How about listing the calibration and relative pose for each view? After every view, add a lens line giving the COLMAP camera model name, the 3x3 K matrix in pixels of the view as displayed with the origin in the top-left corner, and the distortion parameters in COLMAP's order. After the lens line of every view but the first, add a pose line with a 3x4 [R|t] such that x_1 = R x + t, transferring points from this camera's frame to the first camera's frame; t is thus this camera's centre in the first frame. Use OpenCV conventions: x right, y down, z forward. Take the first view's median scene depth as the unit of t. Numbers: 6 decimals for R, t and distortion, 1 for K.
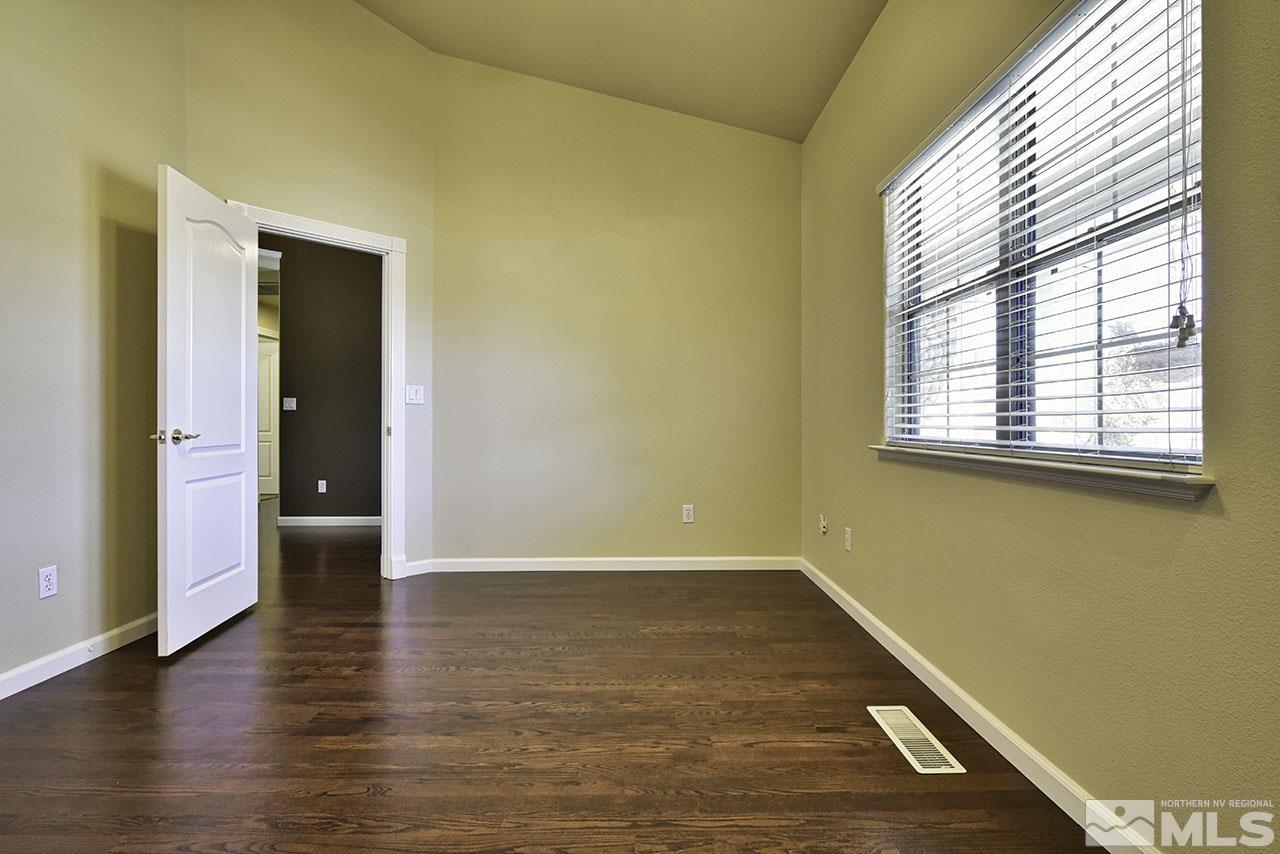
lens RADIAL K [[536.7, 0, 621.6], [0, 536.7, 421.6], [0, 0, 1]] dist [-0.000063, 0.000015]
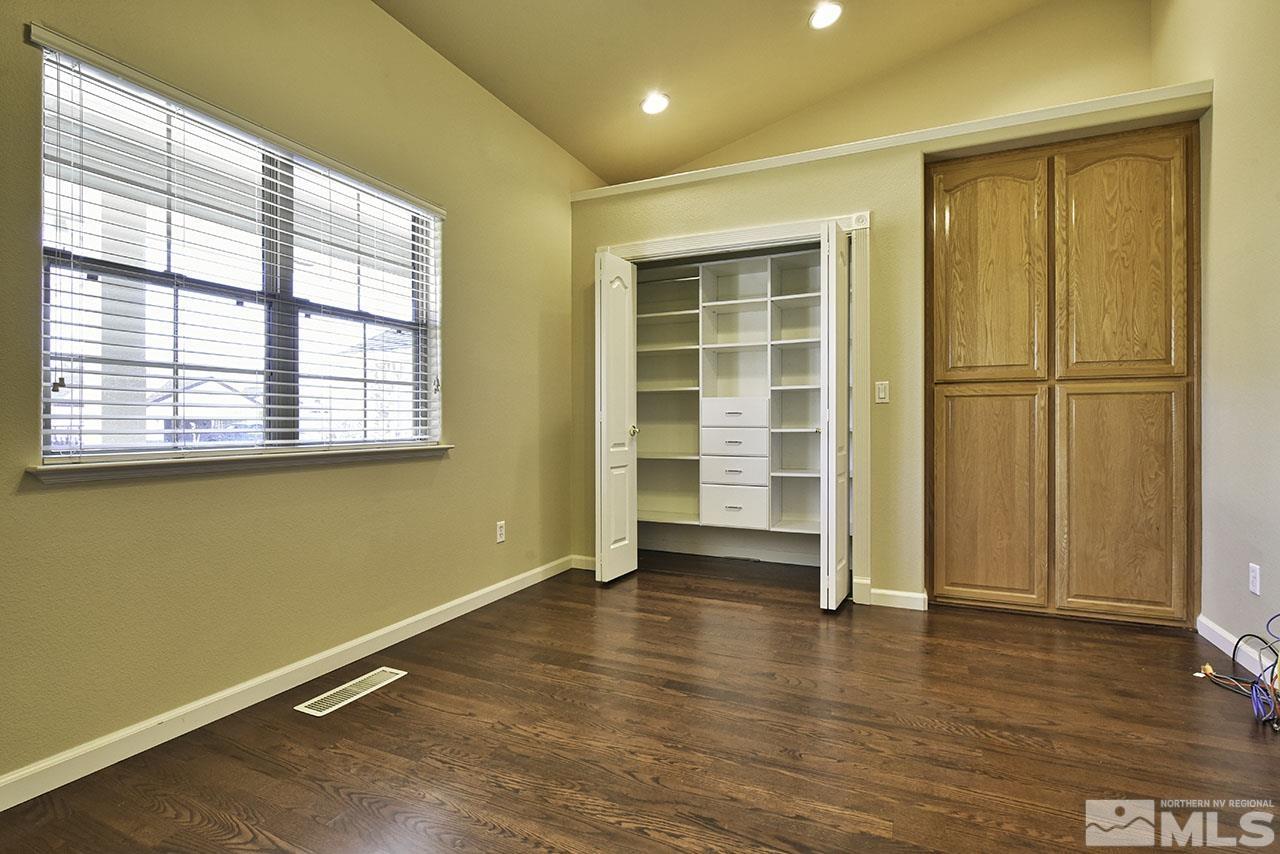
lens RADIAL K [[604.0, 0, 640.0], [0, 604.0, 427.0], [0, 0, 1]] dist [0.000054, 0.000027]
pose [[-0.908471, -0.000611, 0.417948, -0.603575], [0.002919, 0.999965, 0.007807, -0.003696], [-0.417939, 0.008313, -0.908437, 1.977377]]
